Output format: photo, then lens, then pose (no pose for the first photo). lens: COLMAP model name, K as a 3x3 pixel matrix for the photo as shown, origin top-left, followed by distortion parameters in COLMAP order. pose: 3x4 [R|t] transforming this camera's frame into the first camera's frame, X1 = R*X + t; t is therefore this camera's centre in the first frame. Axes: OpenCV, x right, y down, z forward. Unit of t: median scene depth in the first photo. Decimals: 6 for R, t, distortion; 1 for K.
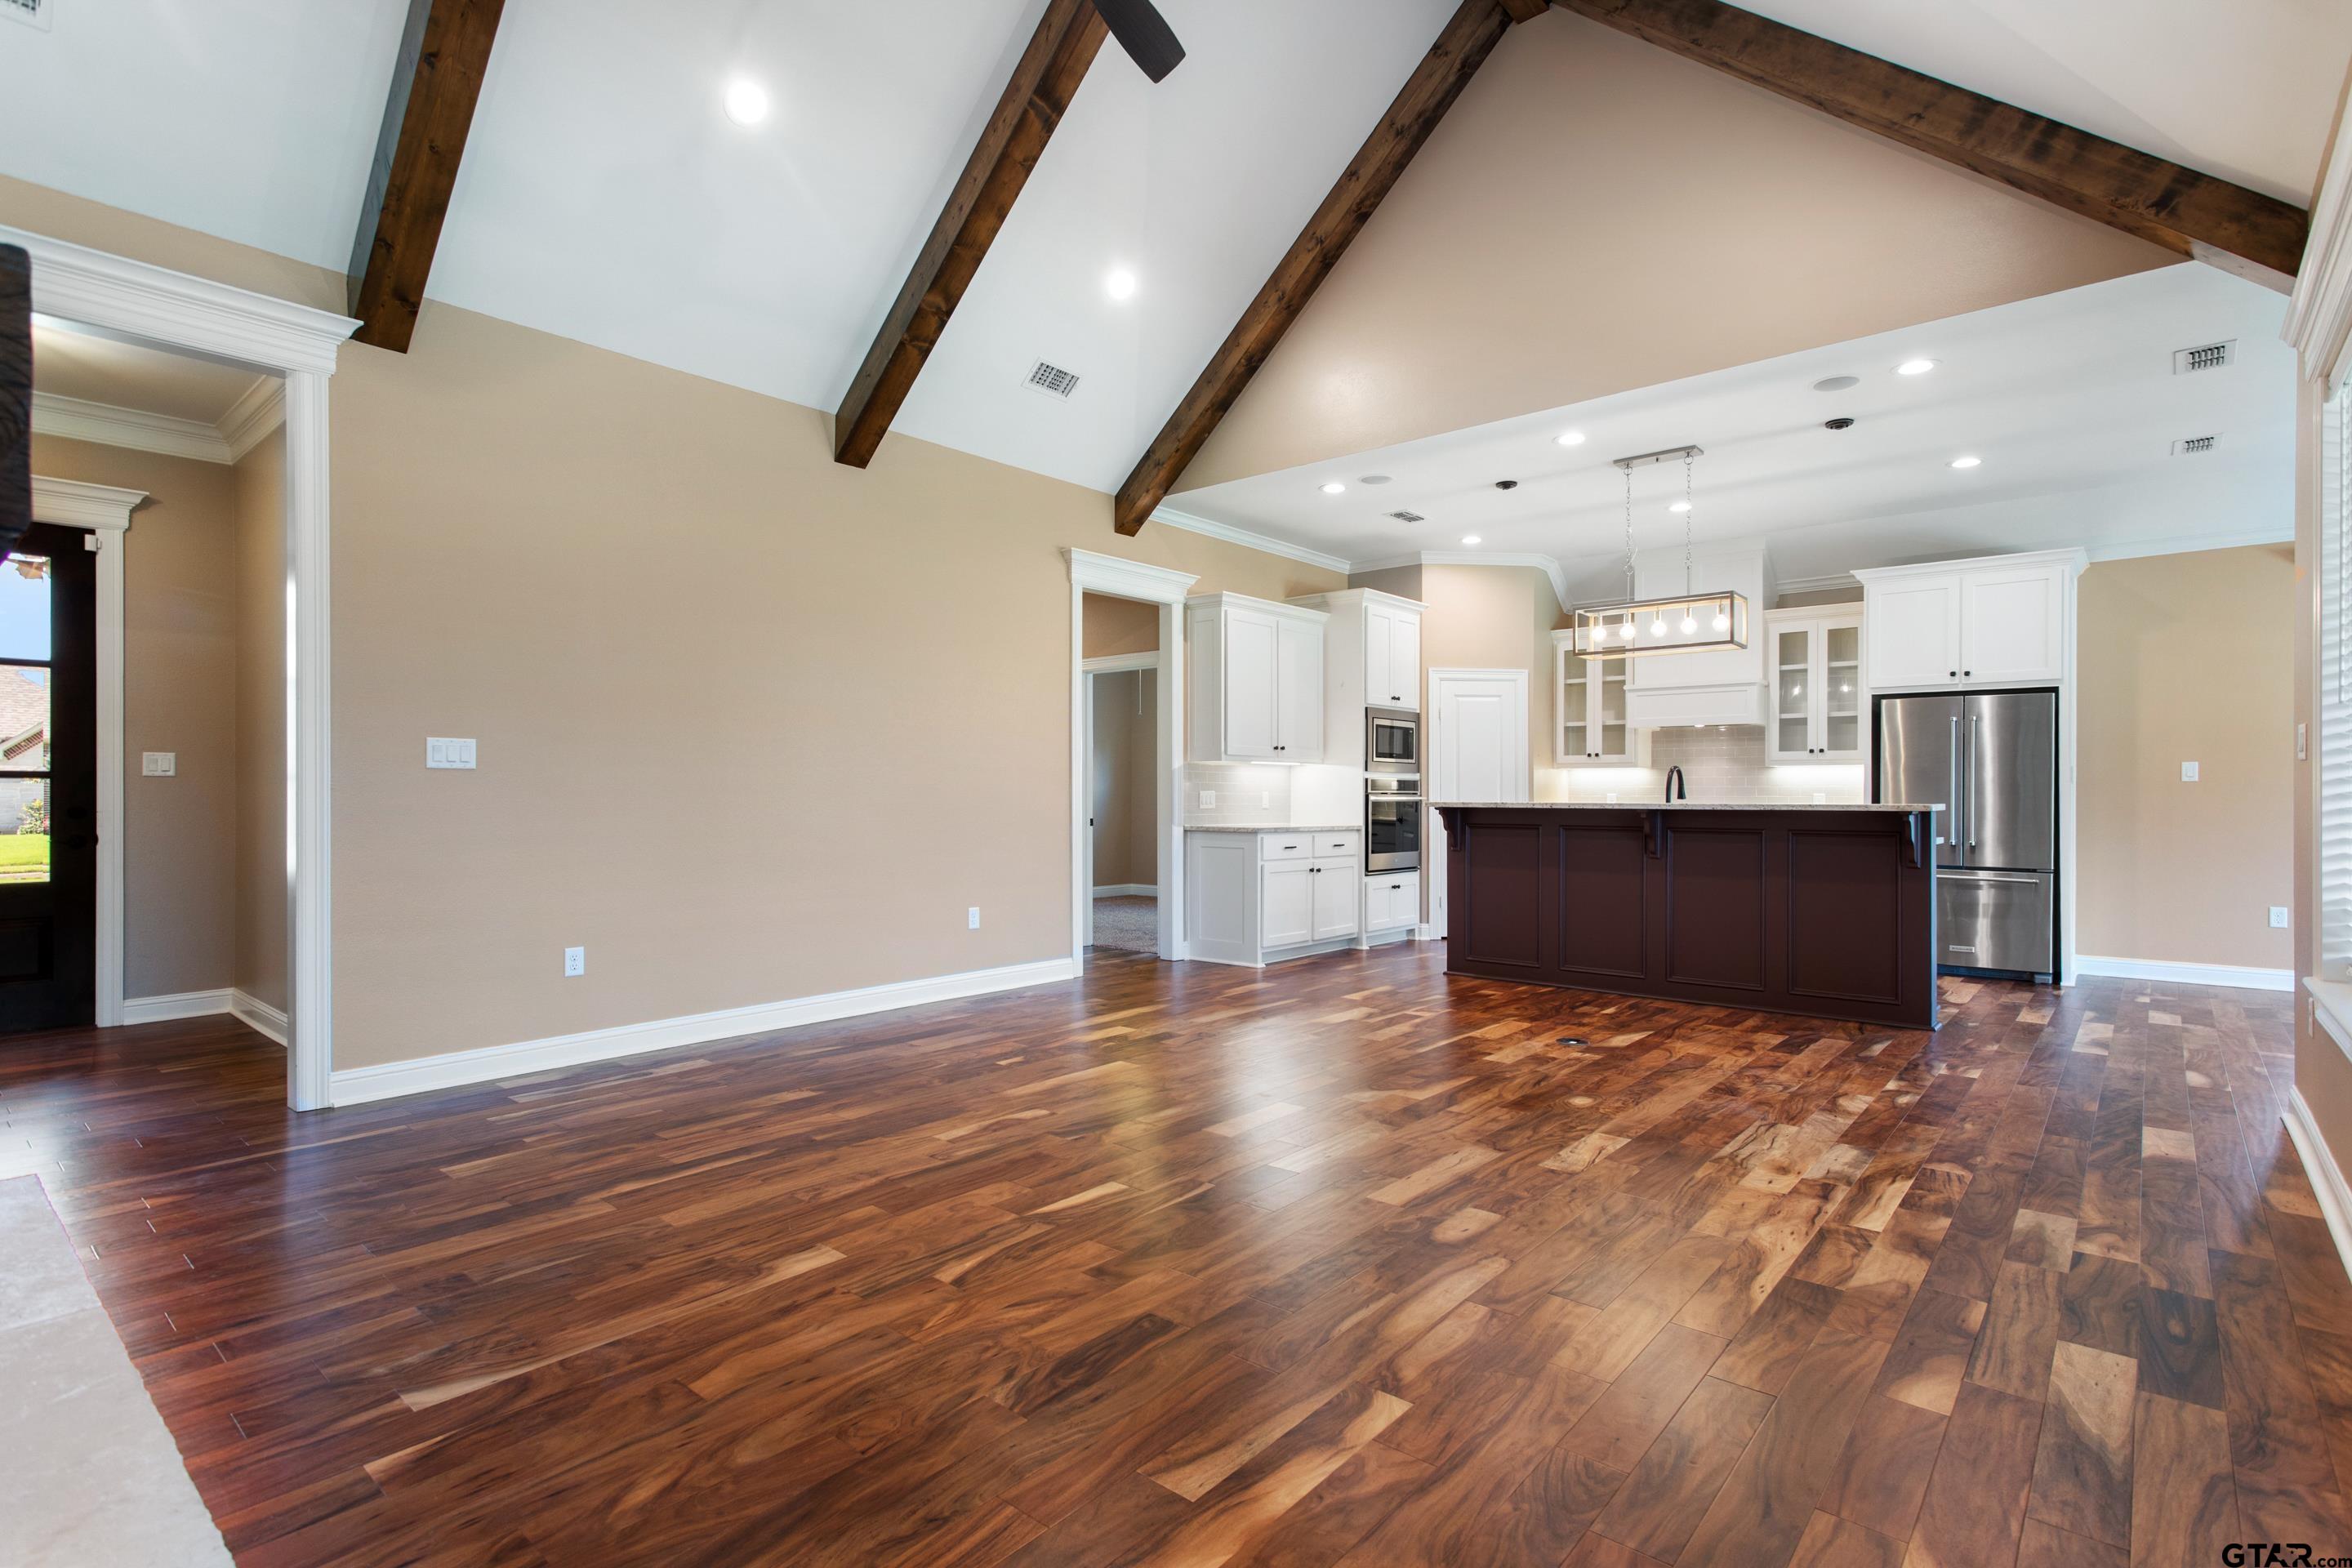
lens RADIAL K [[1119.9, 0, 1210.1], [0, 1119.9, 803.5], [0, 0, 1]] dist [0.000072, 0.002496]
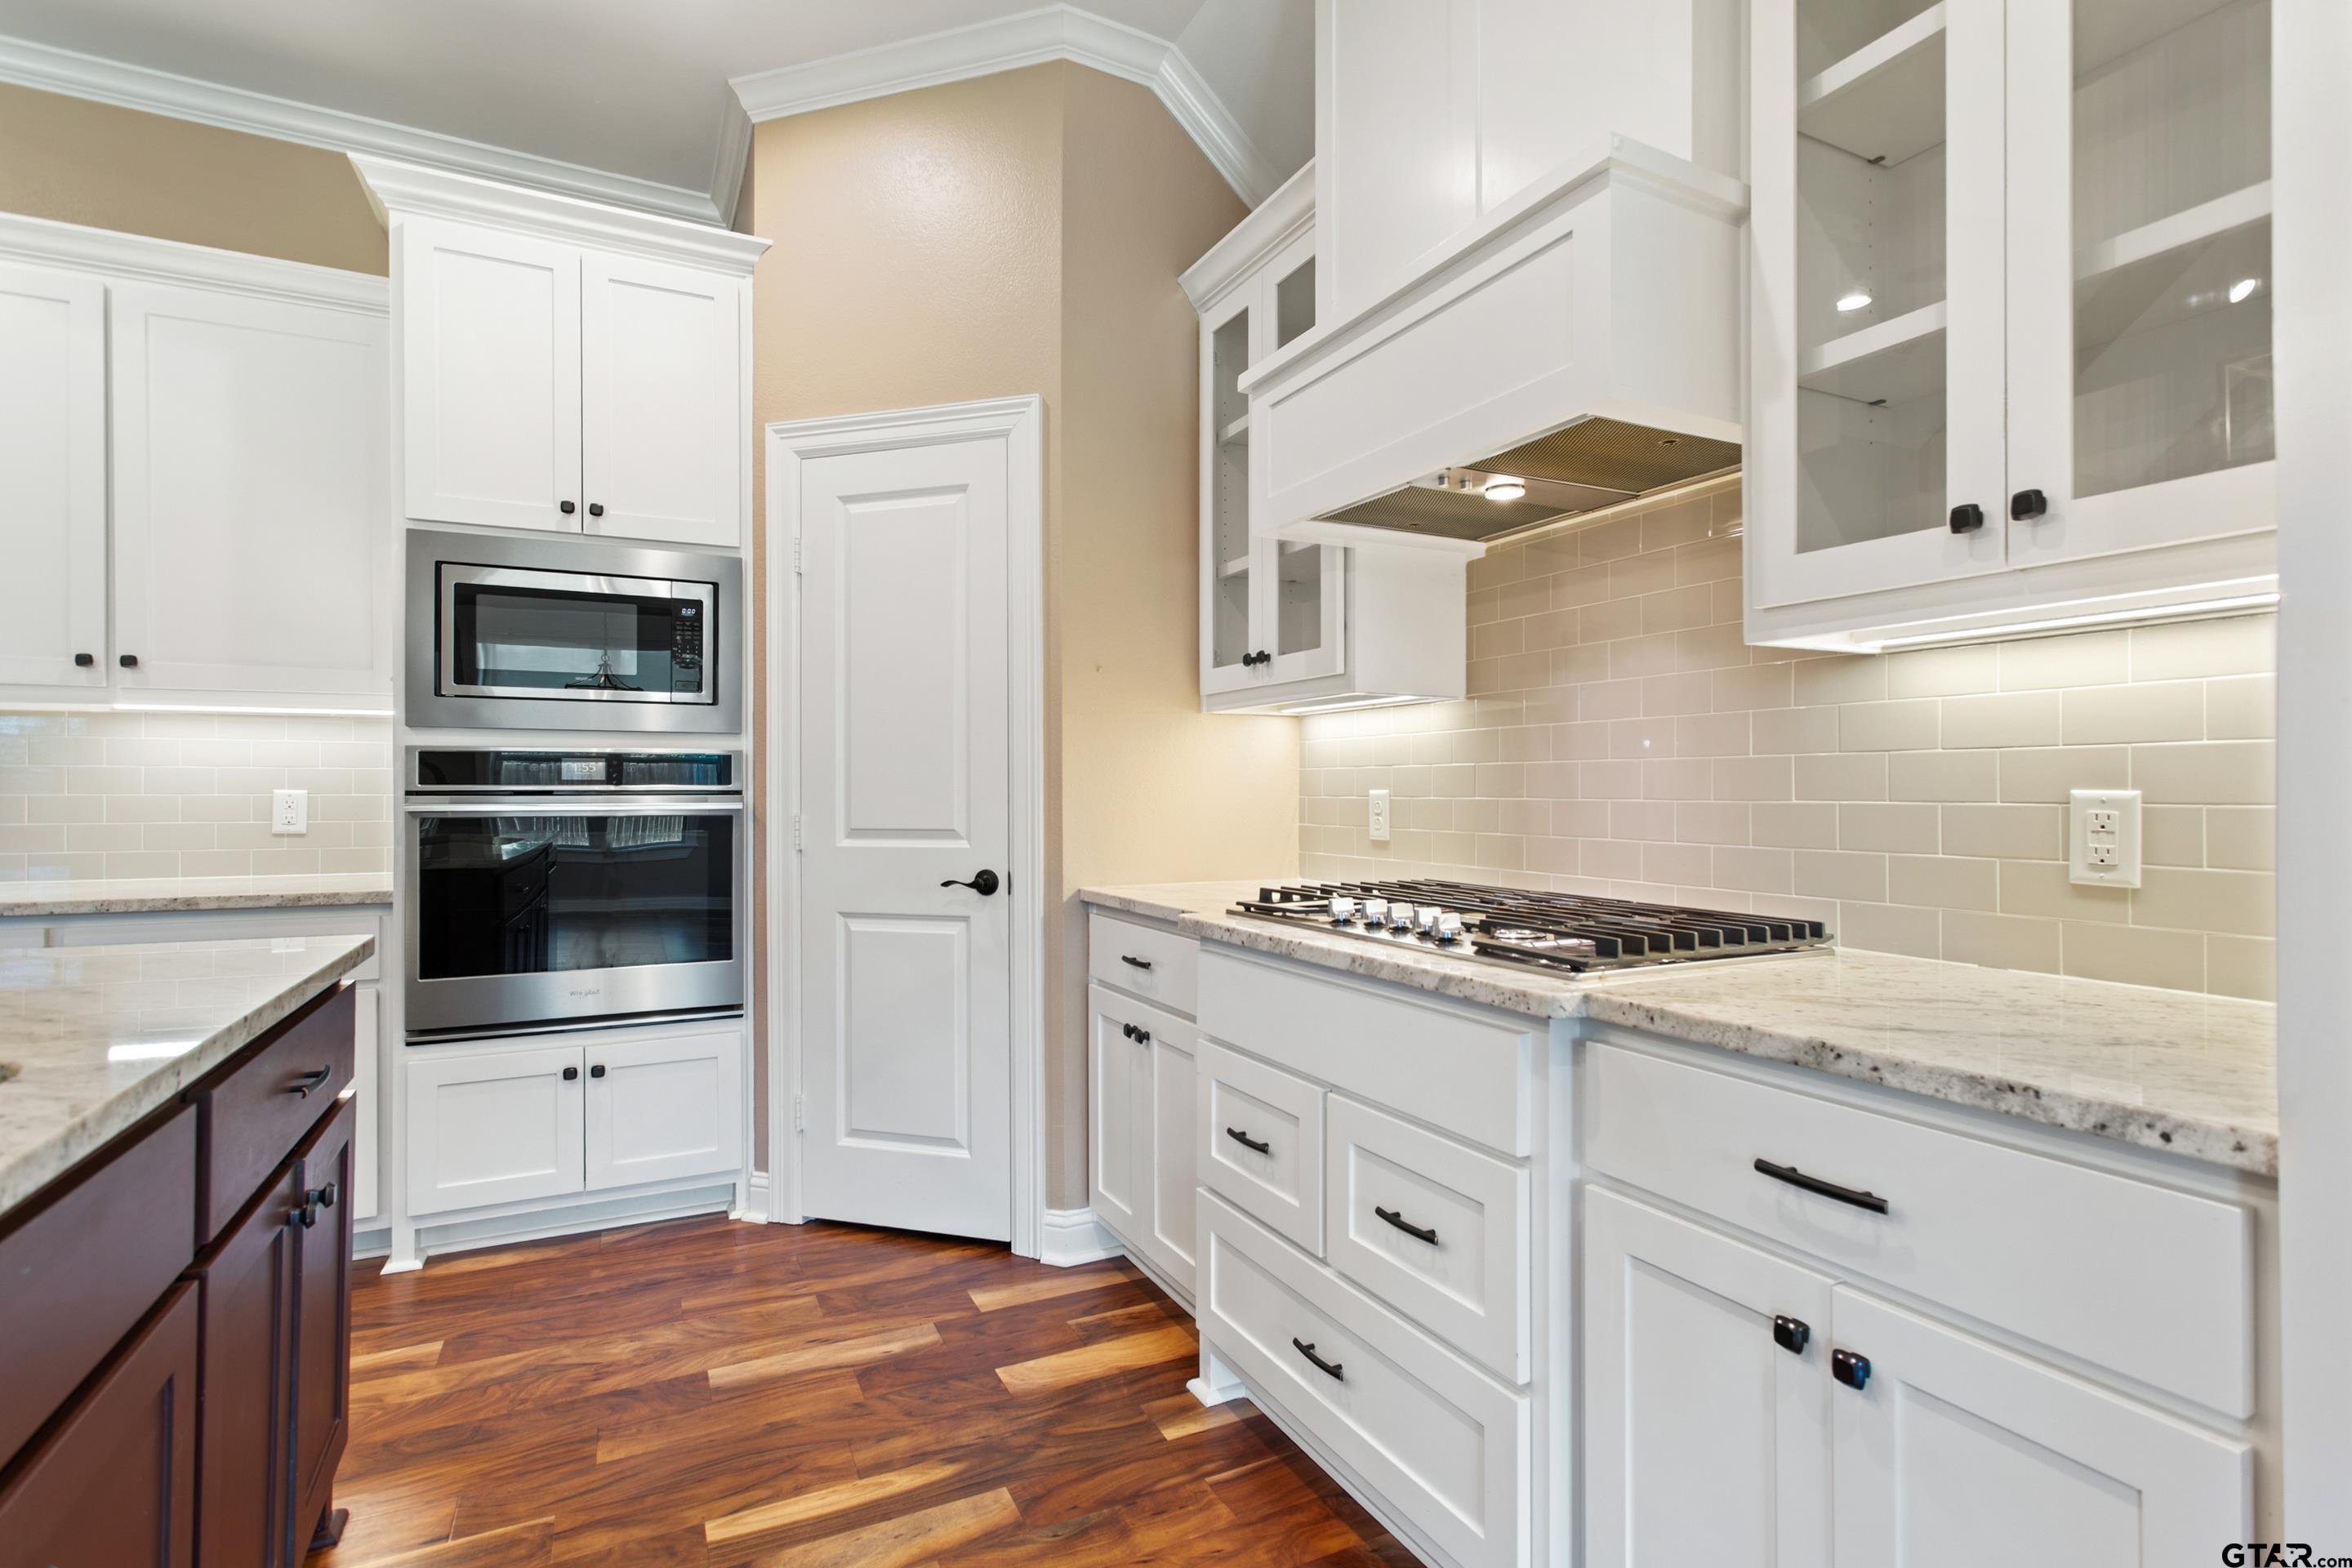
lens RADIAL K [[1119.9, 0, 1190.3], [0, 1119.9, 783.2], [0, 0, 1]] dist [0.000072, 0.002496]
pose [[0.929245, -0.004711, -0.369435, 0.929647], [0.001243, 0.999953, -0.009625, -0.016529], [0.369463, 0.008485, 0.929207, 1.533339]]
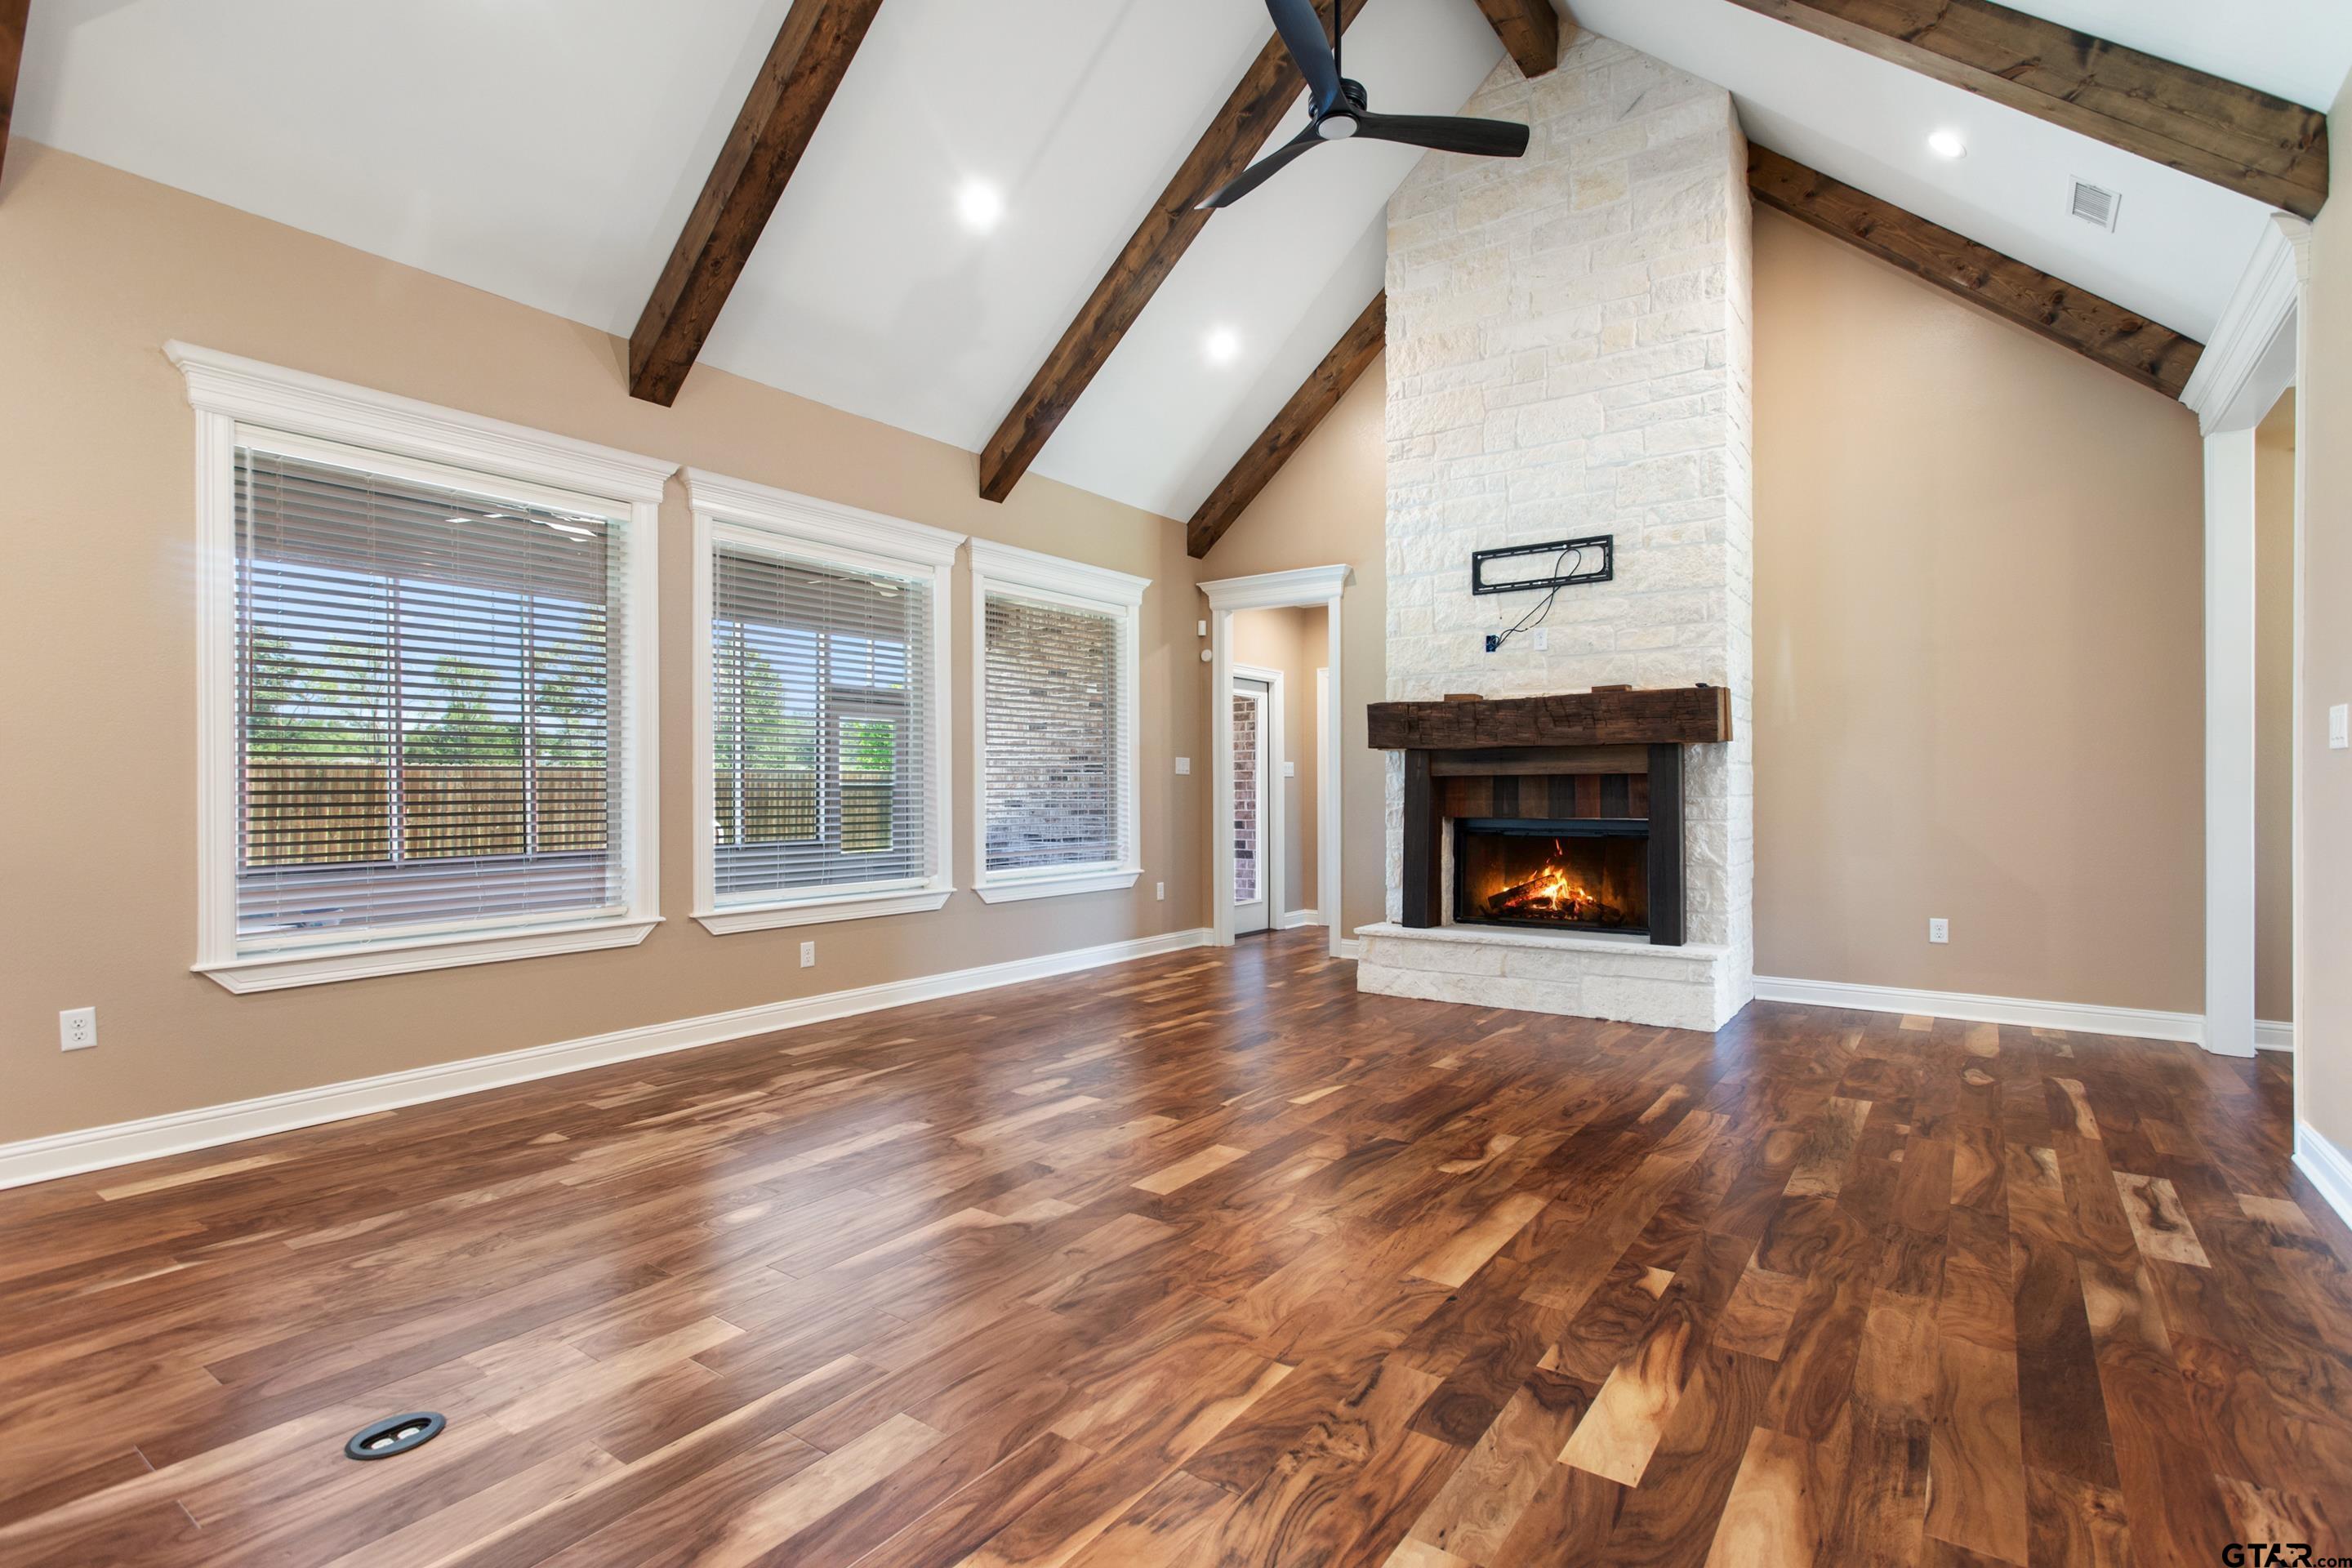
lens RADIAL K [[1119.9, 0, 1199.8], [0, 1119.9, 779.6], [0, 0, 1]] dist [0.000072, 0.002496]
pose [[-0.996992, 0.003669, -0.077420, 0.092021], [0.003942, 0.999987, -0.003367, -0.011391], [0.077406, -0.003662, -0.996993, 1.691867]]
